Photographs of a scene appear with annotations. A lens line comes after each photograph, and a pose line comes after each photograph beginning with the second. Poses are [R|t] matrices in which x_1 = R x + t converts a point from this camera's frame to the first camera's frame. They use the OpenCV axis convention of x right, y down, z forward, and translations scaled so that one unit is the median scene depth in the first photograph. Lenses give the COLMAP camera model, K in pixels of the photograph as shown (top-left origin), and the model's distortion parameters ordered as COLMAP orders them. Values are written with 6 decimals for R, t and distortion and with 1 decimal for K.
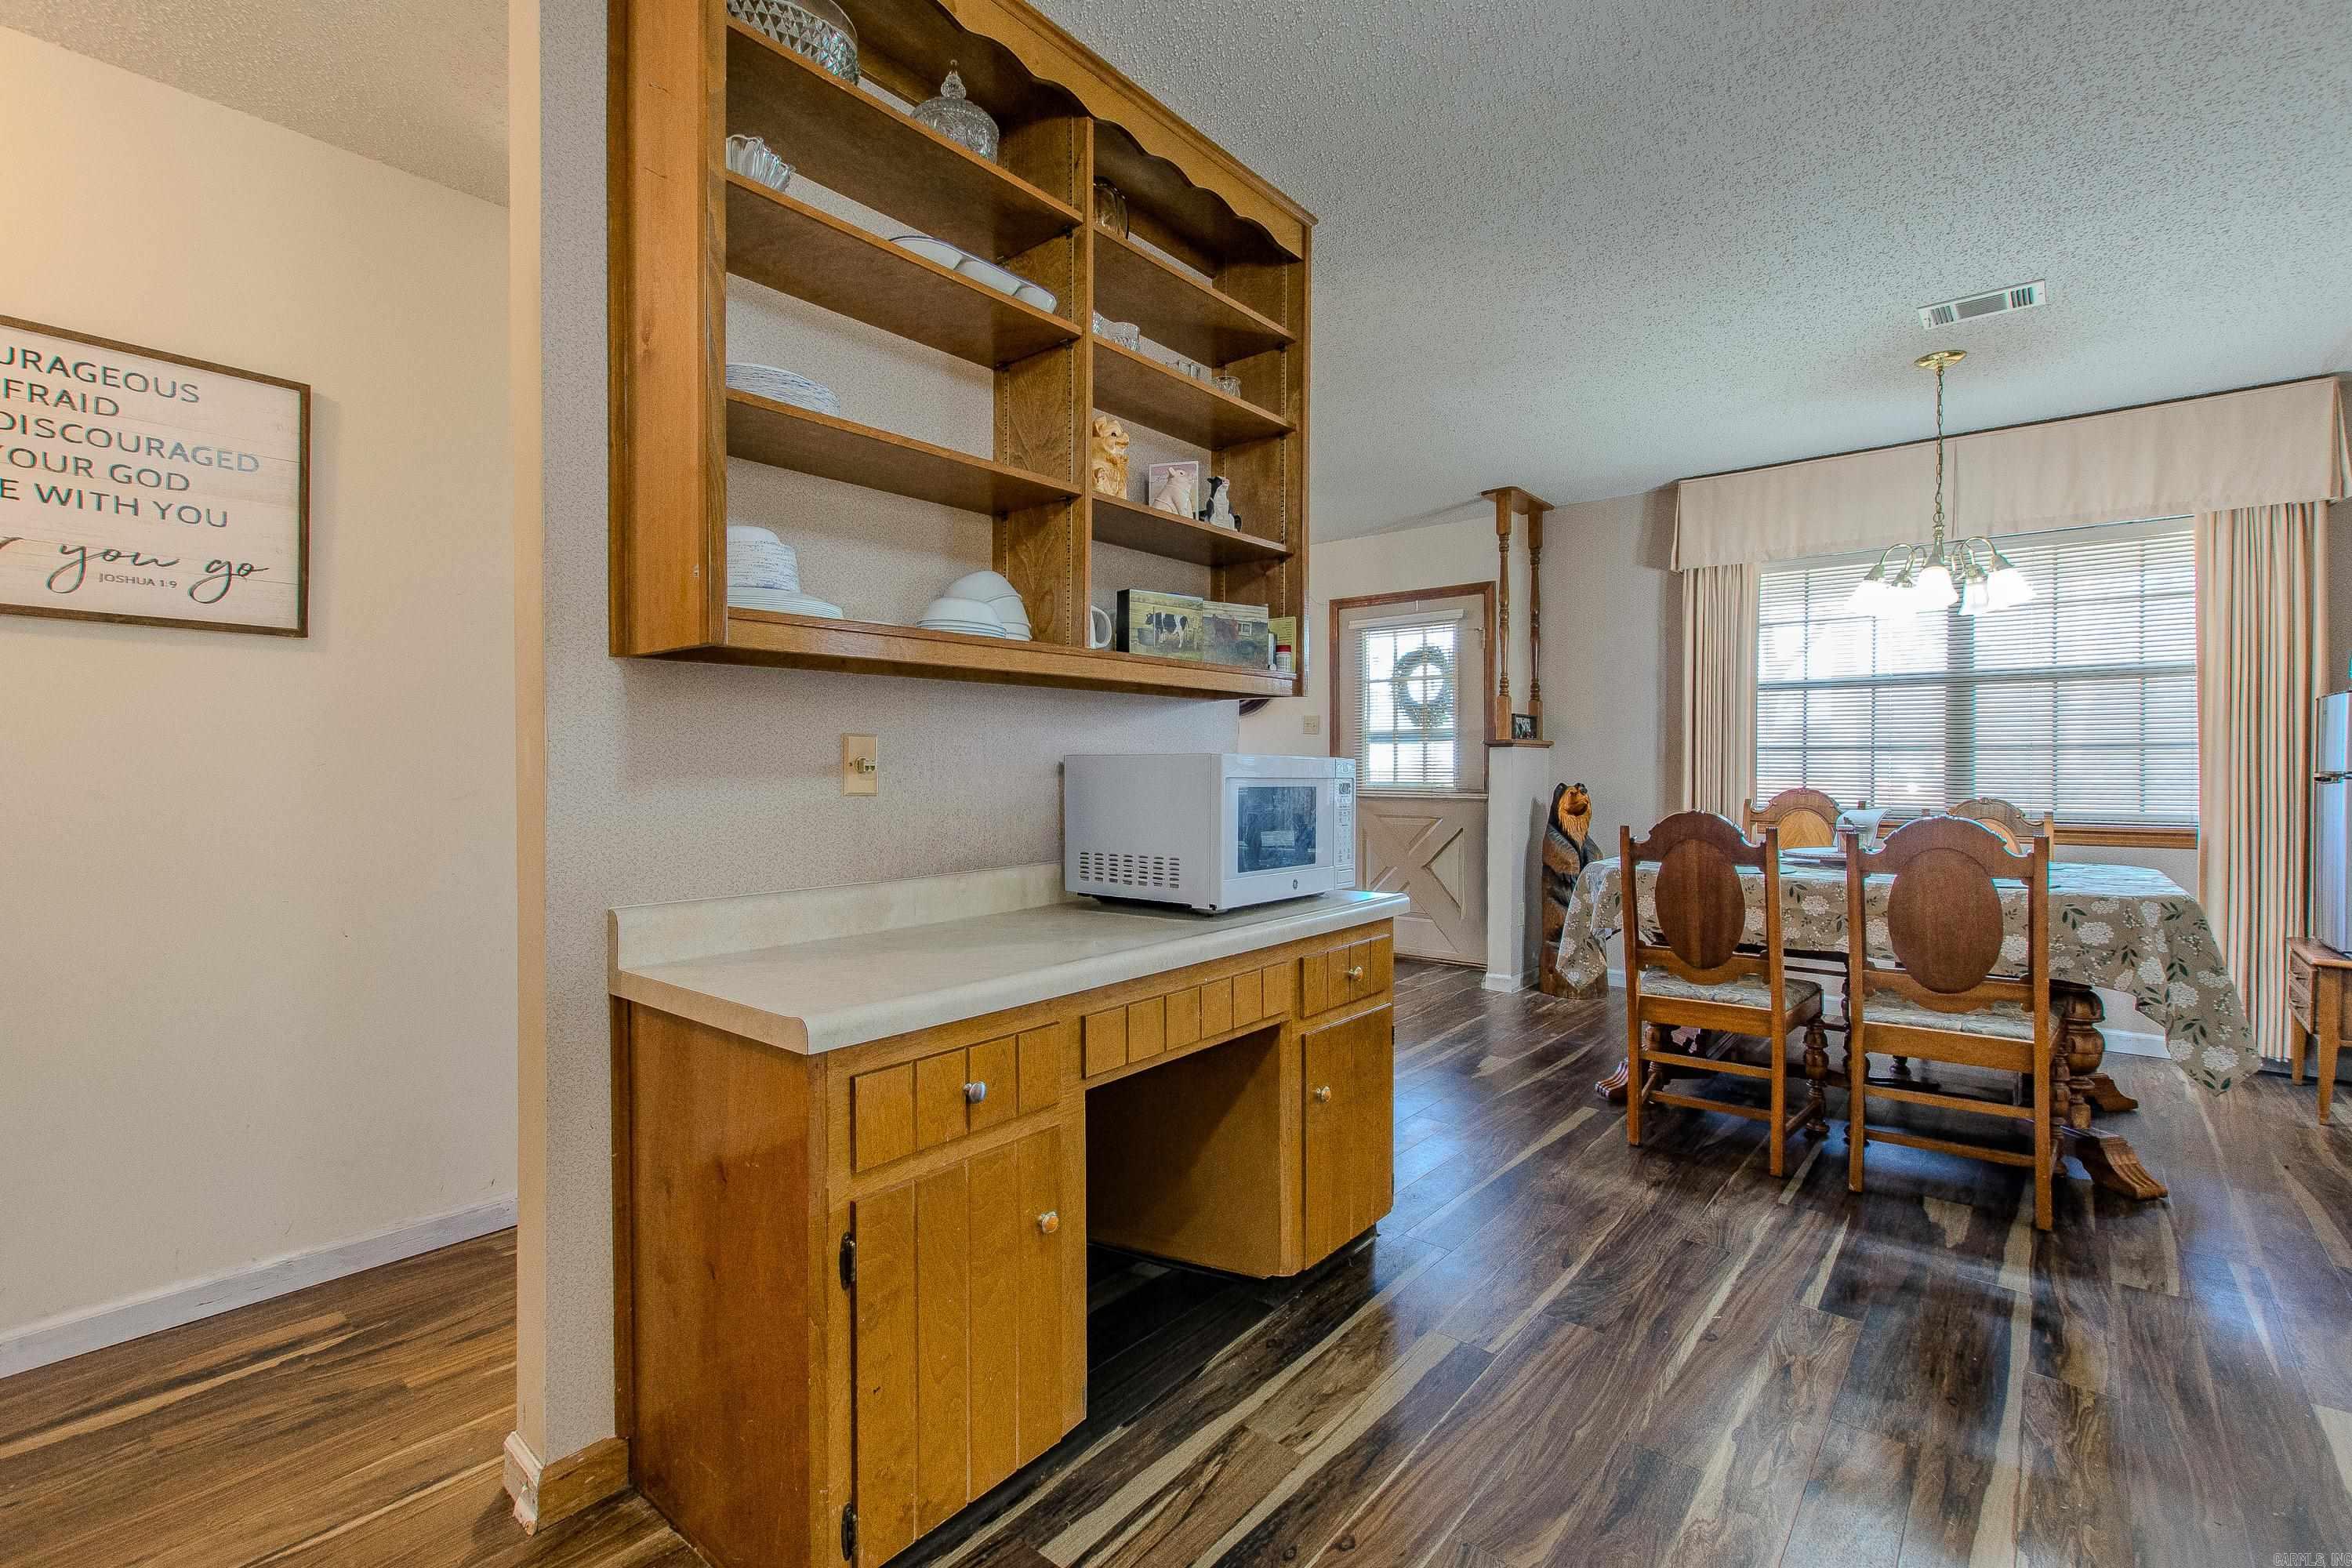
lens RADIAL K [[1041.5, 0, 1180.5], [0, 1041.5, 777.5], [0, 0, 1]] dist [0.008547, -0.004784]
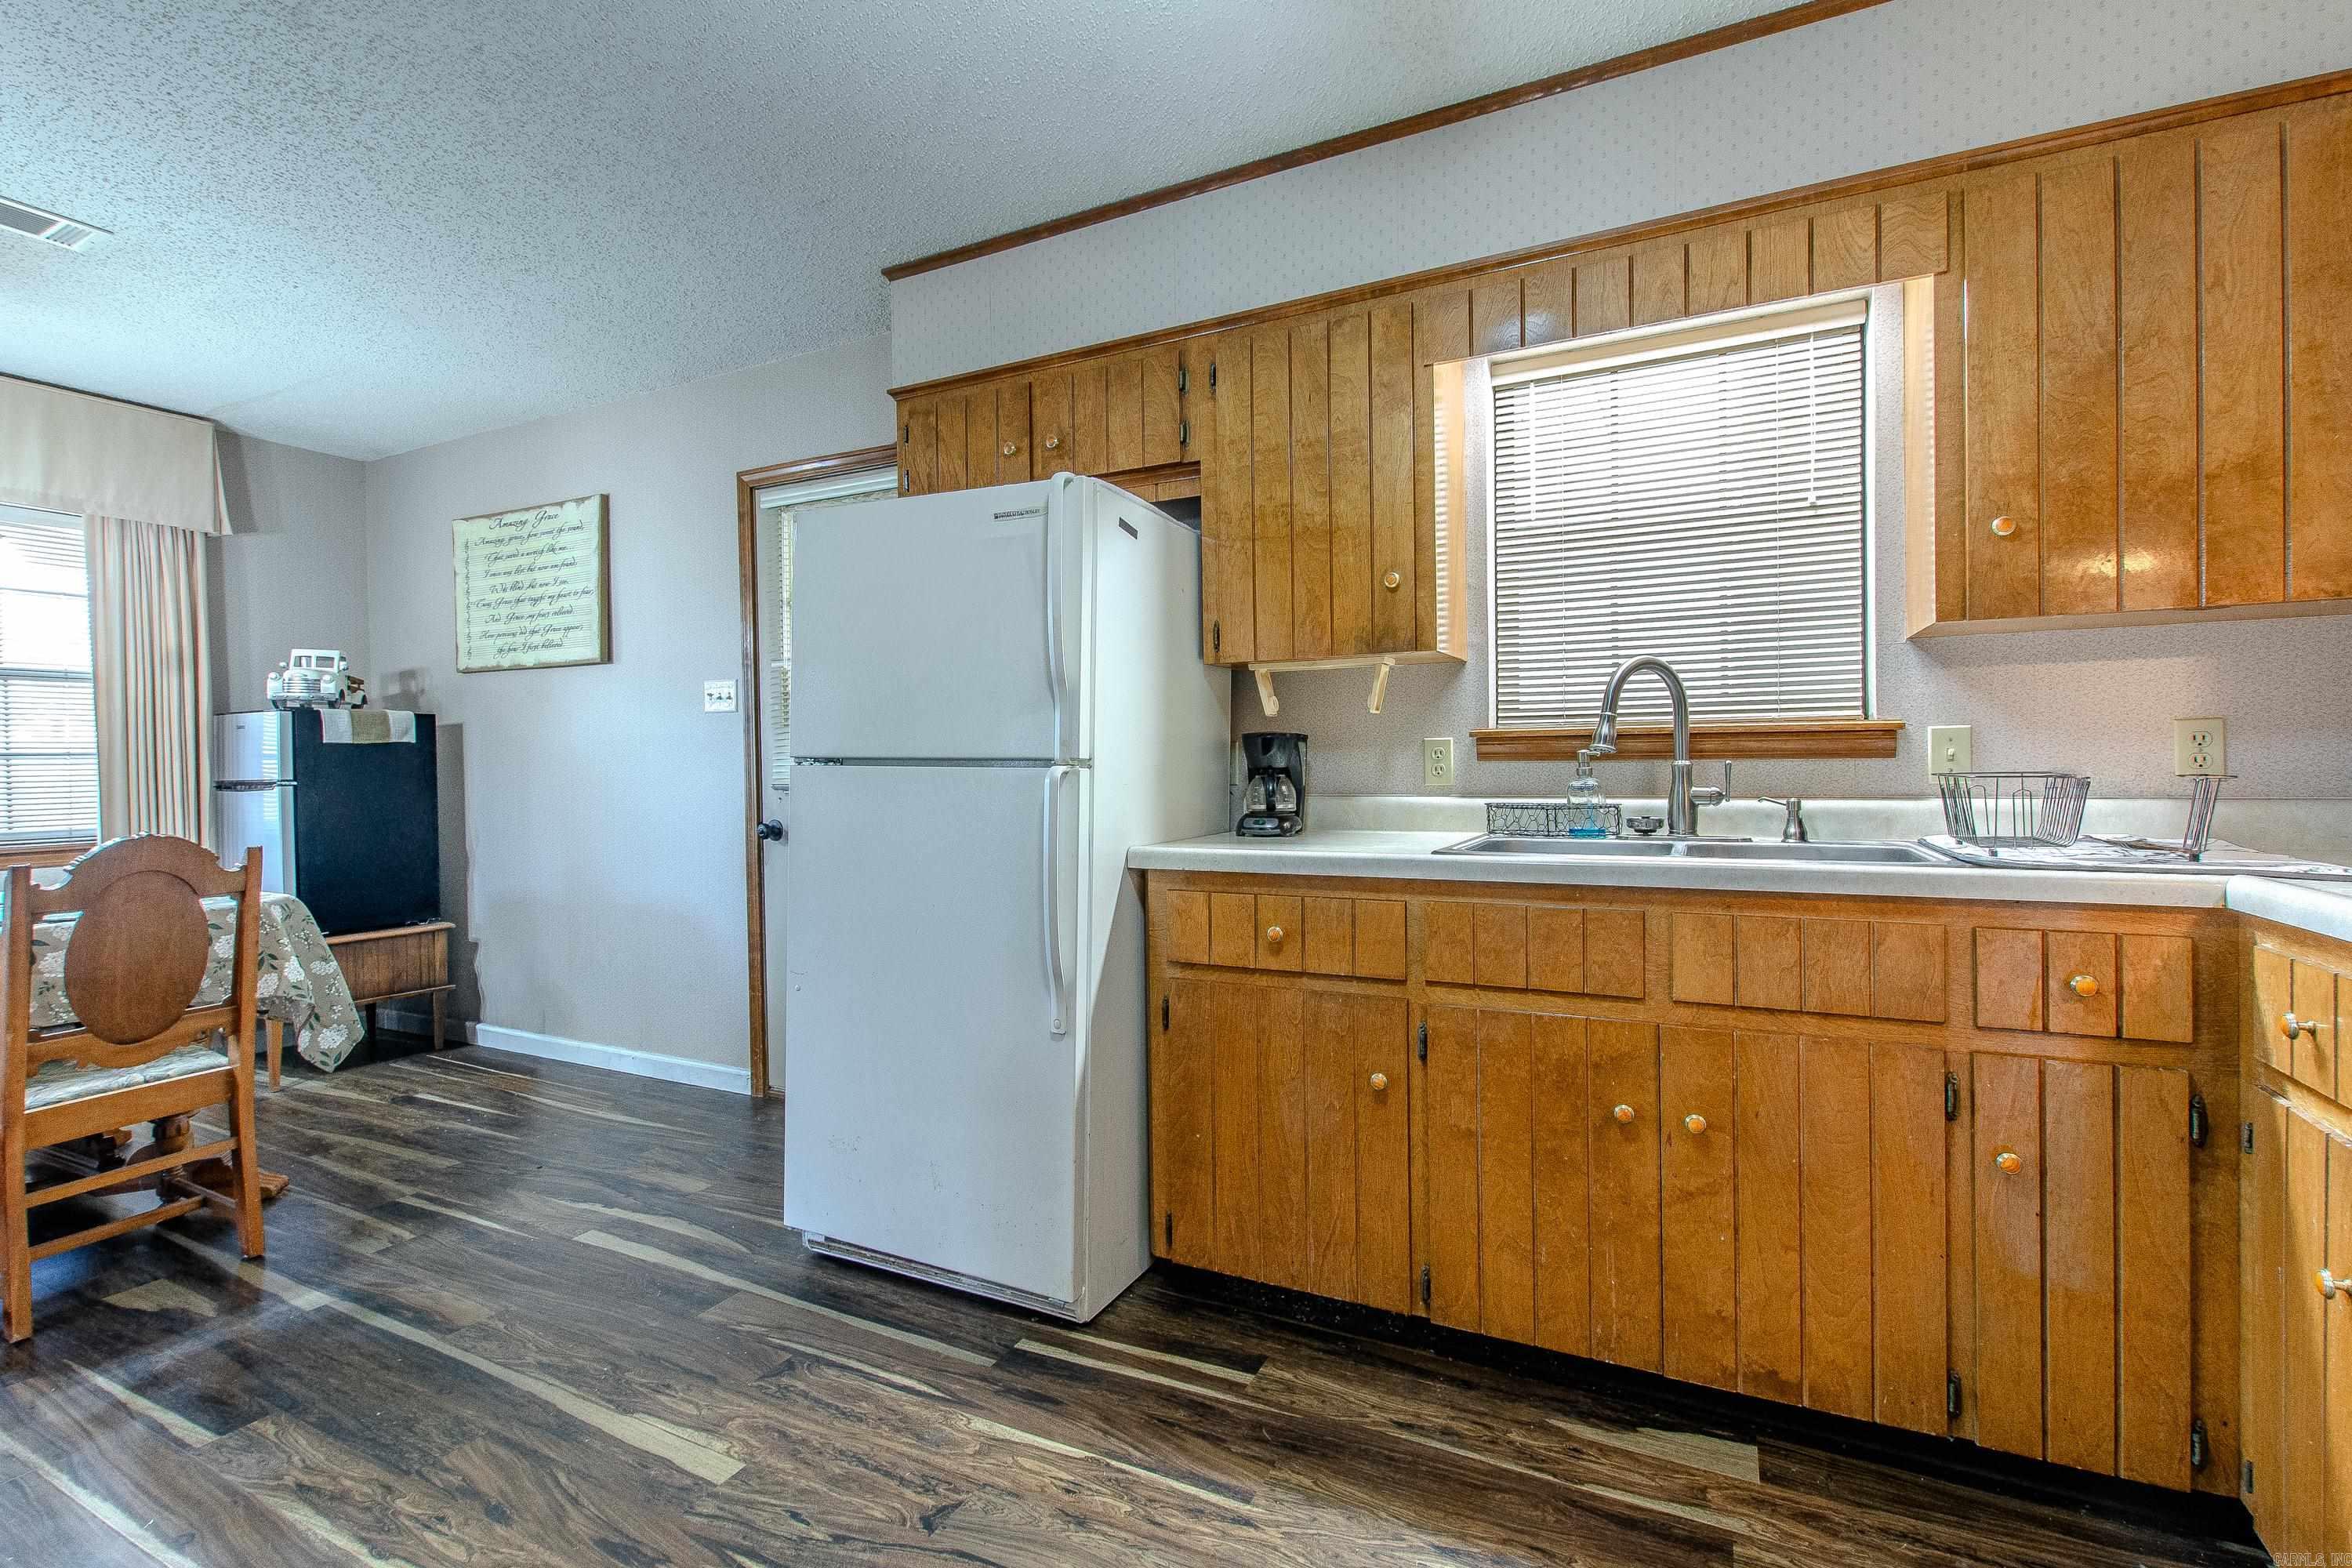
lens RADIAL K [[1044.8, 0, 1198.0], [0, 1044.8, 779.9], [0, 0, 1]] dist [0.000015, -0.004468]
pose [[-0.242631, -0.010775, 0.970059, -0.288457], [0.024893, 0.999540, 0.017329, -0.000402], [-0.969799, 0.028353, -0.242252, 0.354302]]
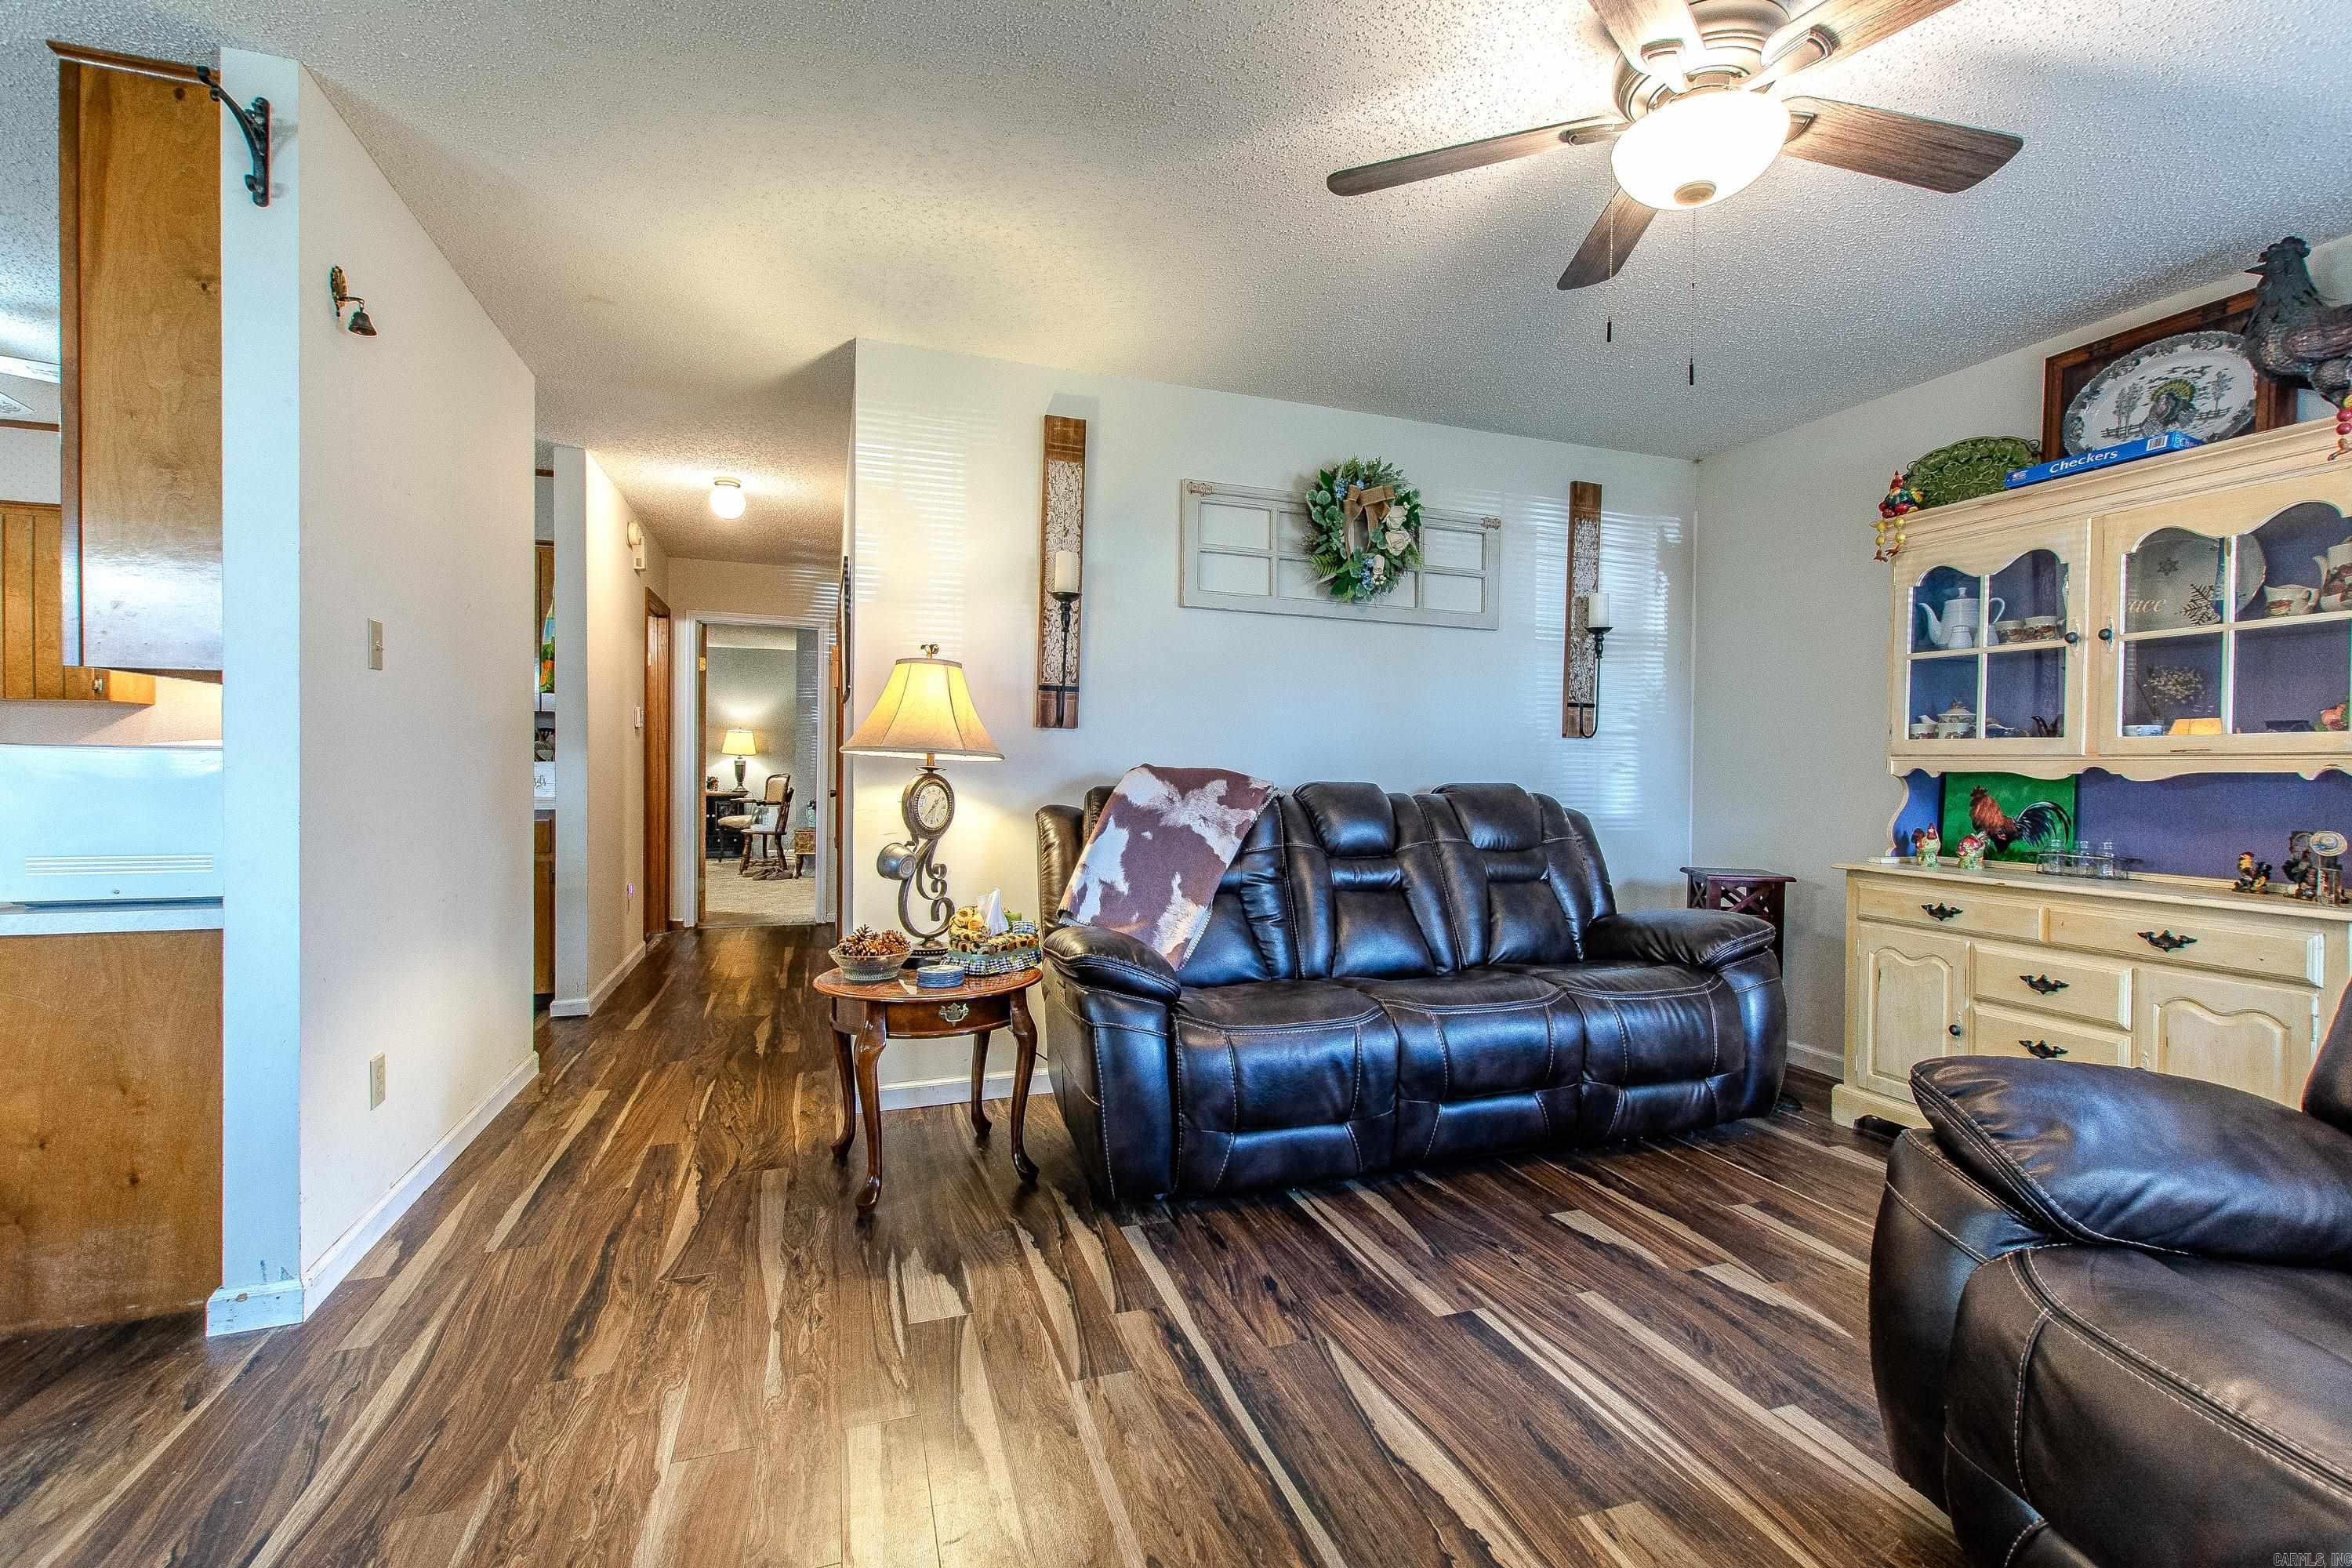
lens RADIAL K [[1020.8, 0, 1198.4], [0, 1020.8, 780.2], [0, 0, 1]] dist [0.001904, -0.001941]
pose [[-0.496134, 0.005762, -0.868227, 0.351283], [-0.020691, 0.999616, 0.018457, -0.023153], [0.867999, 0.027122, -0.495824, 2.056110]]
